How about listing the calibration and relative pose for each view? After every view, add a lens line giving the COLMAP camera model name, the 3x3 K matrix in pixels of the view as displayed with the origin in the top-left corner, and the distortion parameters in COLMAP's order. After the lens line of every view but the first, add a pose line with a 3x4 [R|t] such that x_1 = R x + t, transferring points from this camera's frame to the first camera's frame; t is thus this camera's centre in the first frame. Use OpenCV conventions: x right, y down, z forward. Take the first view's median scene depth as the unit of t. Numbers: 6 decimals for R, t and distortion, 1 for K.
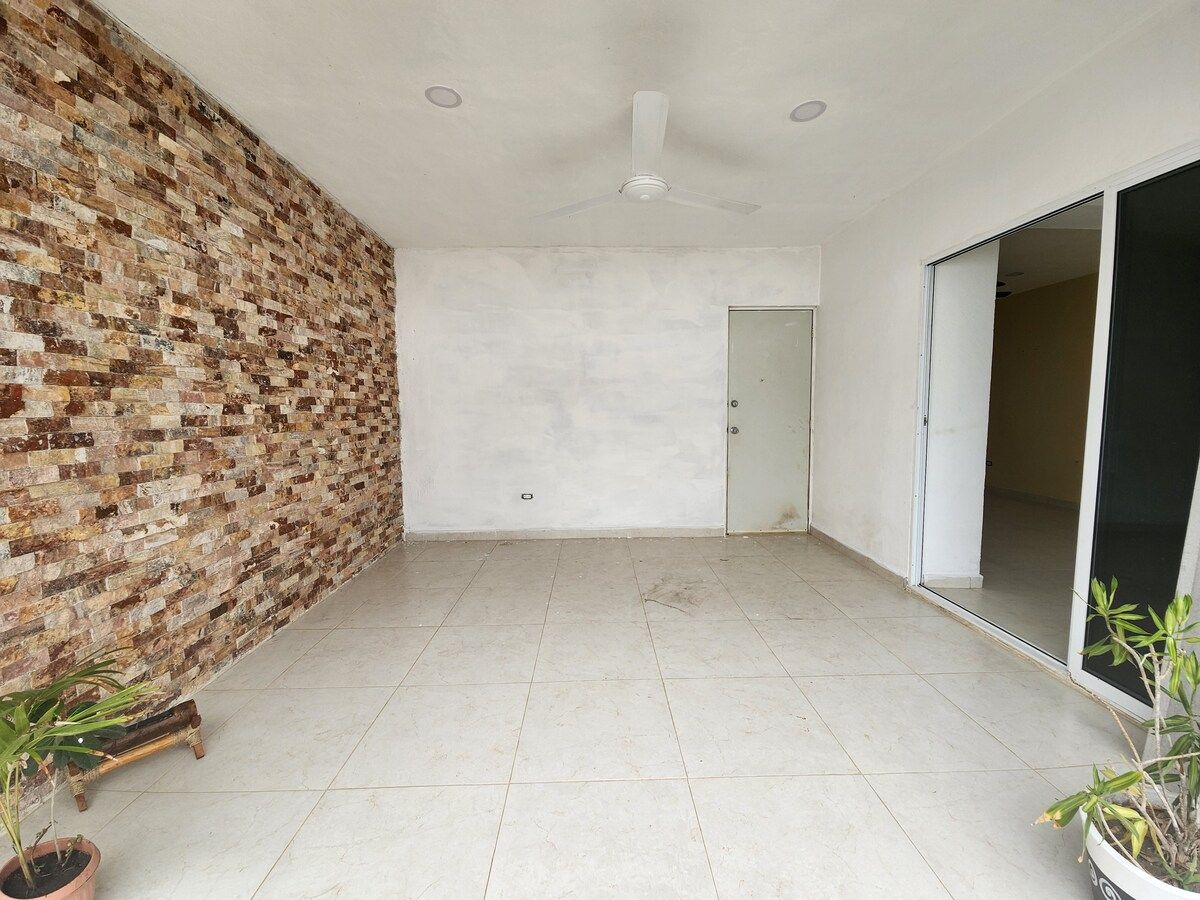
lens RADIAL K [[490.9, 0, 601.3], [0, 490.9, 452.0], [0, 0, 1]] dist [0.002714, -0.000471]
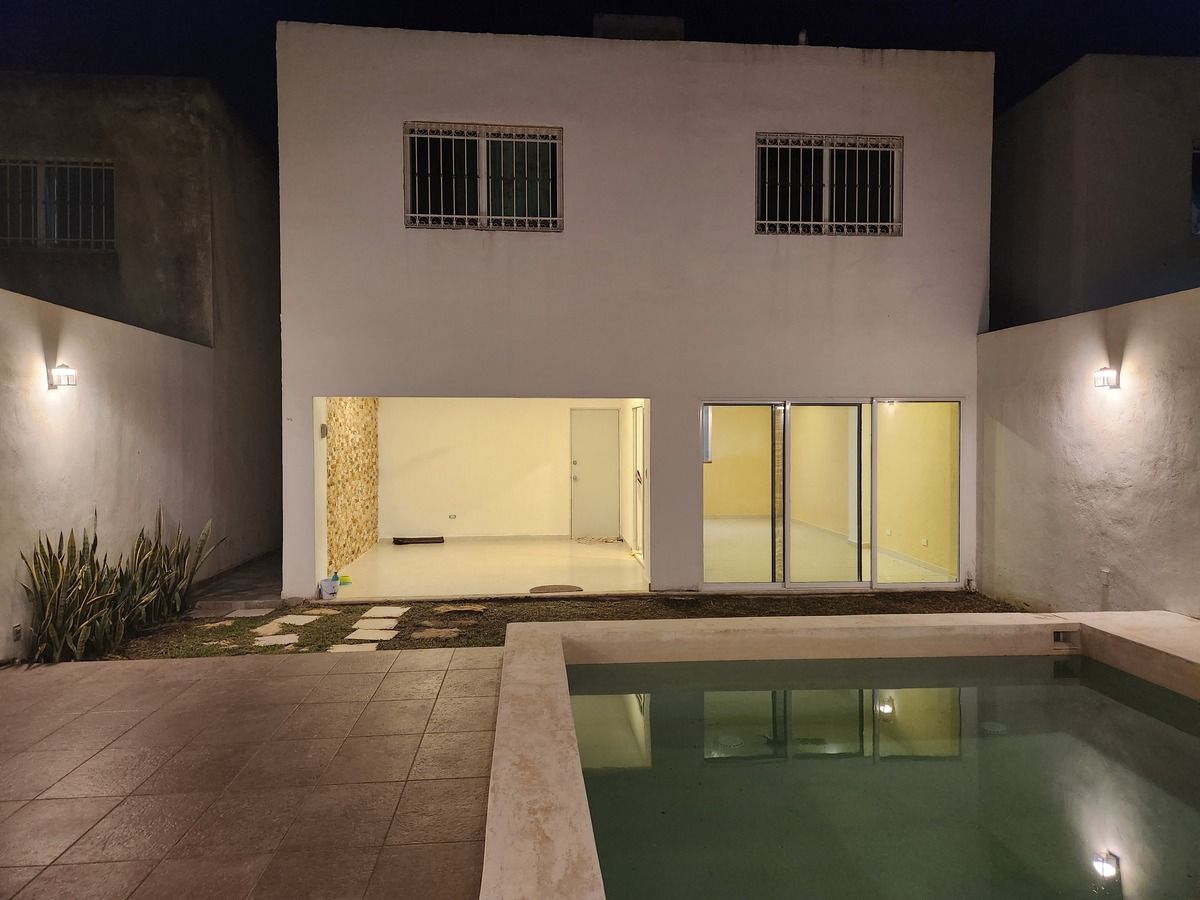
lens RADIAL K [[801.3, 0, 602.1], [0, 801.3, 447.8], [0, 0, 1]] dist [0.060828, -0.029764]
pose [[0.997748, 0.006957, 0.066705, 0.272939], [-0.002362, 0.997634, -0.068712, 0.063008], [-0.067025, 0.068400, 0.995404, -2.773218]]
